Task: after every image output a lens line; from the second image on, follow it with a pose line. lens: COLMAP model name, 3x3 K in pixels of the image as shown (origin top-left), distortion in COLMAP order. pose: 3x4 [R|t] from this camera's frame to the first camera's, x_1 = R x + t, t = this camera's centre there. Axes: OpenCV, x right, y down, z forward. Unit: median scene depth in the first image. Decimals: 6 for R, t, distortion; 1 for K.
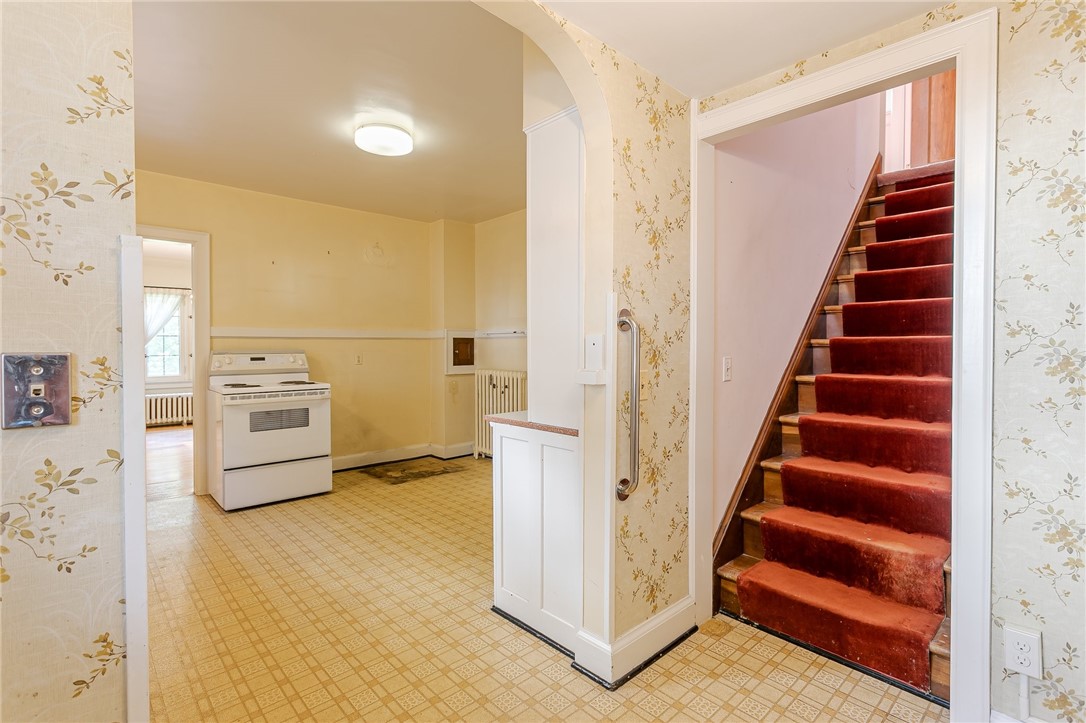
lens RADIAL K [[507.7, 0, 541.5], [0, 507.7, 354.2], [0, 0, 1]] dist [0.000948, 0.002485]
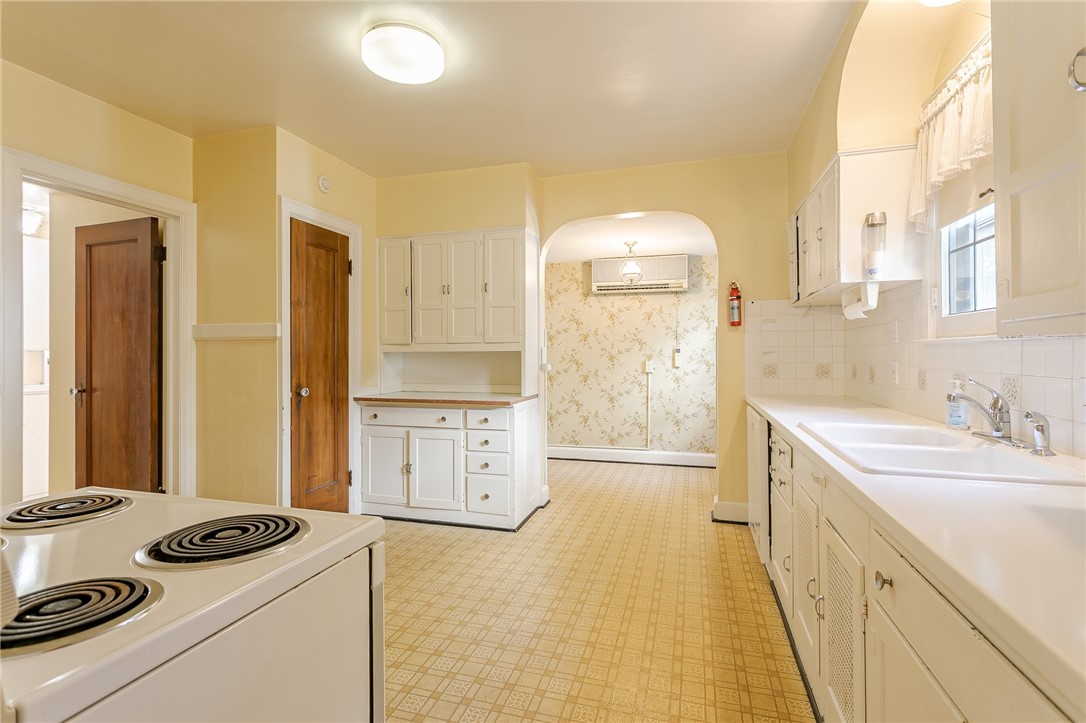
lens RADIAL K [[507.7, 0, 547.2], [0, 507.7, 361.1], [0, 0, 1]] dist [0.000948, 0.002485]
pose [[-0.519322, -0.006467, 0.854554, -0.803129], [0.017400, 0.999684, 0.018140, -0.008991], [-0.854401, 0.024289, -0.519045, 0.963749]]
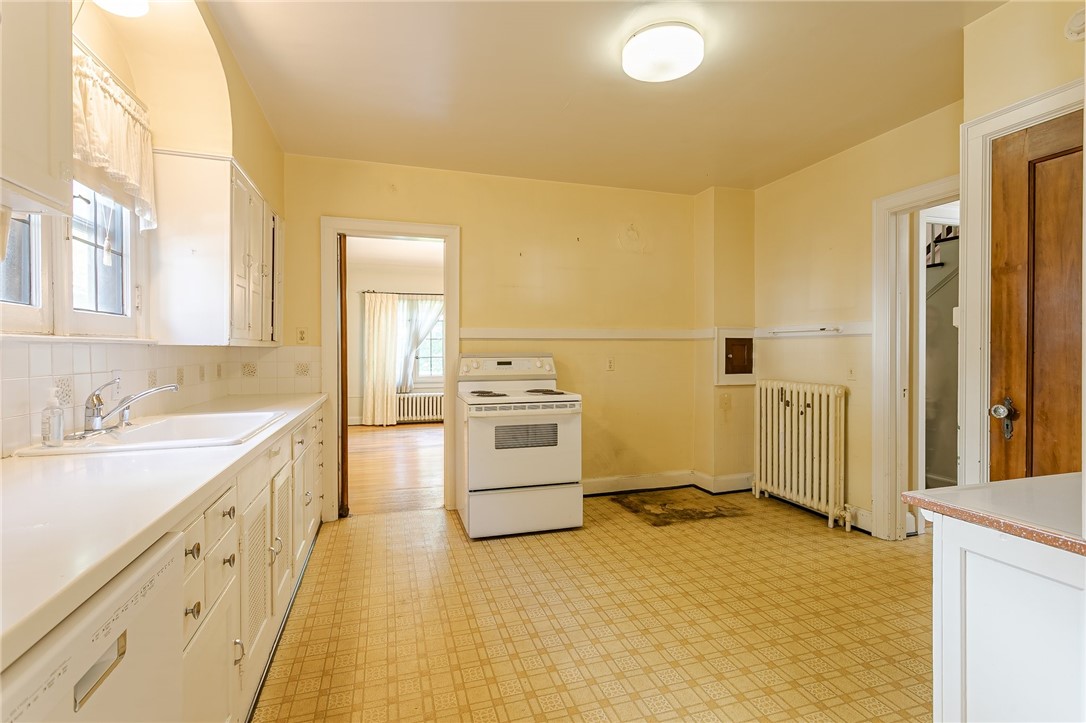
lens RADIAL K [[507.7, 0, 543.4], [0, 507.7, 349.6], [0, 0, 1]] dist [0.000948, 0.002485]
pose [[0.904064, 0.000921, -0.427396, -0.125428], [-0.006611, 0.999908, -0.011829, -0.004691], [0.427345, 0.013520, 0.903987, 0.240679]]
